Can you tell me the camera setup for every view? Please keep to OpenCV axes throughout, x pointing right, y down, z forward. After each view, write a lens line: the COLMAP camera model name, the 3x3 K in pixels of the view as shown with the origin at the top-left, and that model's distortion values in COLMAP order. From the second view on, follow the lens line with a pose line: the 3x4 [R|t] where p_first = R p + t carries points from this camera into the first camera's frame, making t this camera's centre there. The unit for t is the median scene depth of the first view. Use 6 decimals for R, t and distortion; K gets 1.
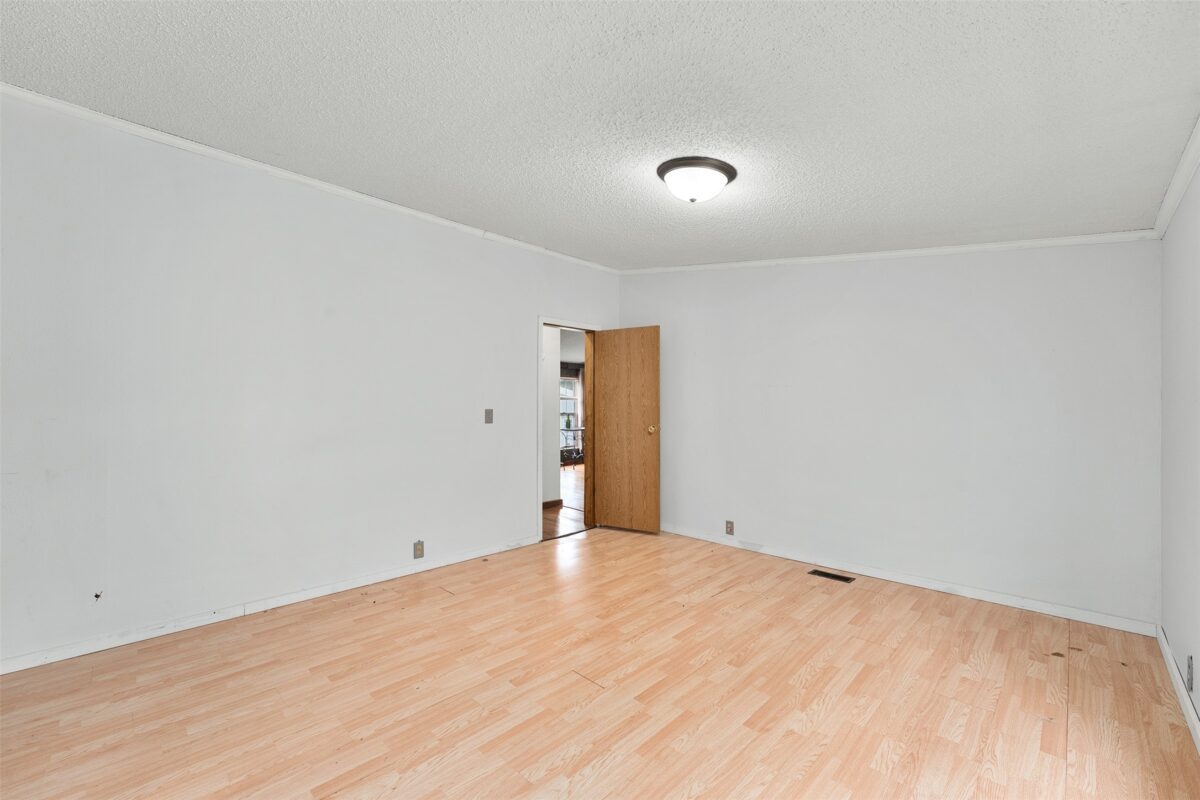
lens RADIAL K [[480.6, 0, 599.5], [0, 480.6, 403.1], [0, 0, 1]] dist [0.001657, 0.000009]
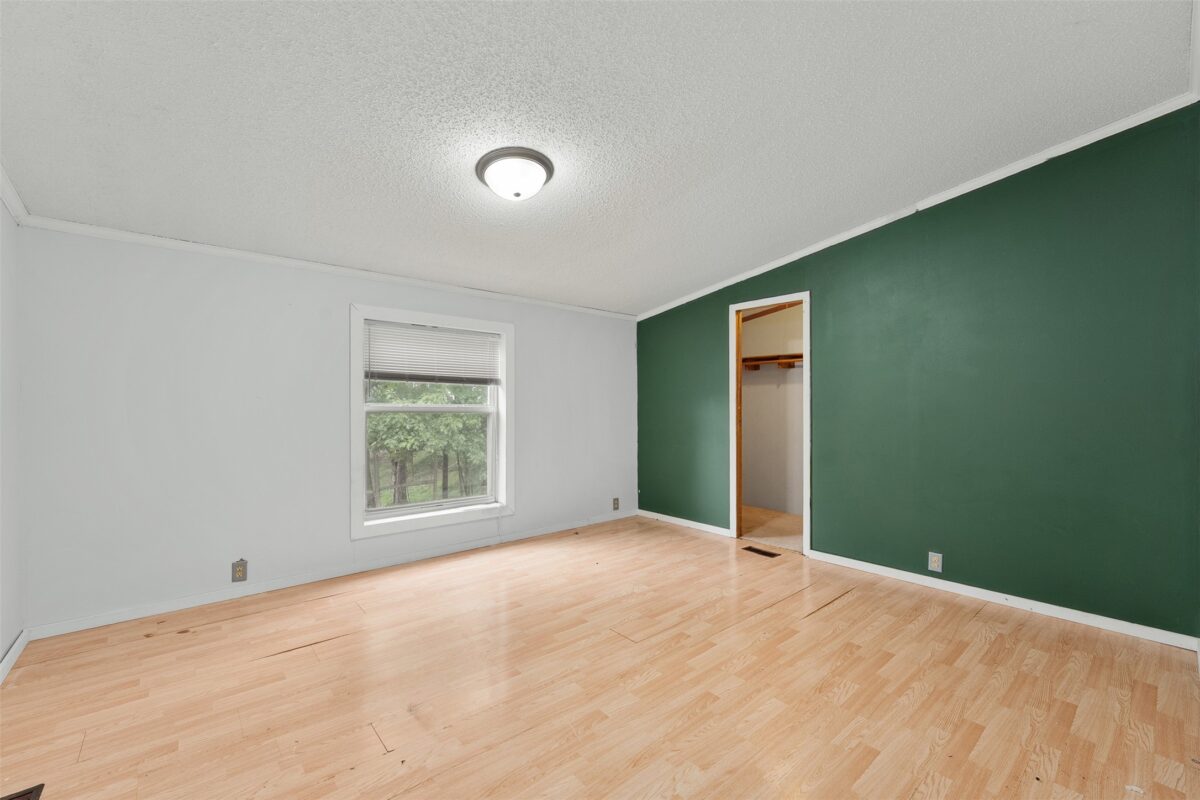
lens RADIAL K [[480.6, 0, 600.1], [0, 480.6, 402.5], [0, 0, 1]] dist [0.001657, 0.000009]
pose [[-0.996362, 0.002050, 0.085193, -0.063506], [0.001194, 0.999948, -0.010103, 0.024055], [-0.085209, -0.009965, -0.996313, 1.977342]]
